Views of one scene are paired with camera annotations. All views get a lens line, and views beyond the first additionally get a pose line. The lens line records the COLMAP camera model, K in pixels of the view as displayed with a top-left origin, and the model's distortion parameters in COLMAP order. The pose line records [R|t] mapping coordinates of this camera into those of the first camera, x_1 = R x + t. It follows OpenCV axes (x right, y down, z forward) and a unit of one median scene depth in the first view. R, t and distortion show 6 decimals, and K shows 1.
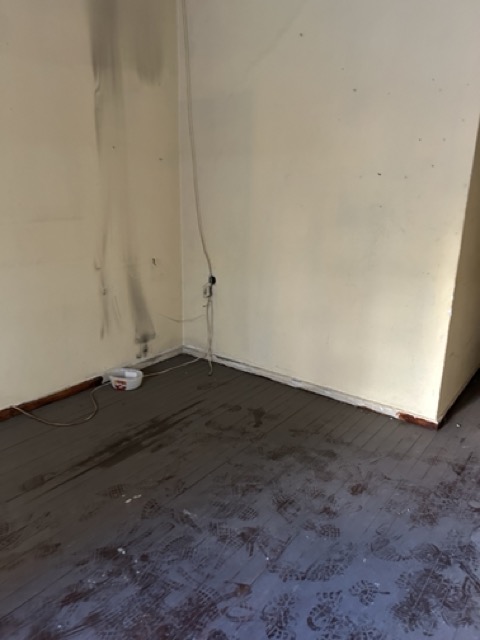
lens RADIAL K [[480.7, 0, 242.7], [0, 480.7, 315.4], [0, 0, 1]] dist [0.047809, -0.050693]
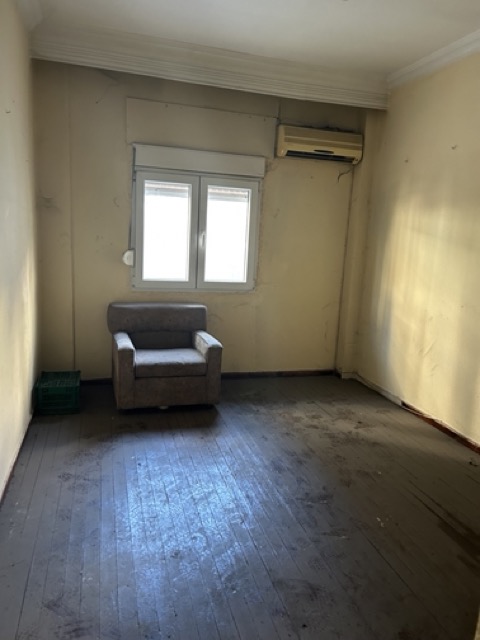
lens RADIAL K [[480.7, 0, 239.4], [0, 480.7, 321.8], [0, 0, 1]] dist [0.047809, -0.050693]
pose [[-0.599697, 0.099560, -0.794010, 0.896091], [-0.277310, 0.904892, 0.322909, -0.354116], [0.750642, 0.413834, -0.515052, 1.211236]]
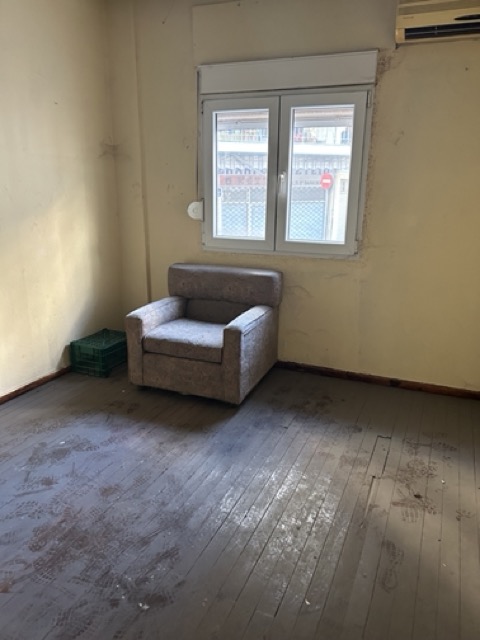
lens RADIAL K [[480.7, 0, 235.3], [0, 480.7, 320.2], [0, 0, 1]] dist [0.047809, -0.050693]
pose [[-0.972688, 0.042171, -0.228254, -0.211382], [-0.084924, 0.850523, 0.519037, -0.382446], [0.216023, 0.524245, -0.823712, 1.353751]]
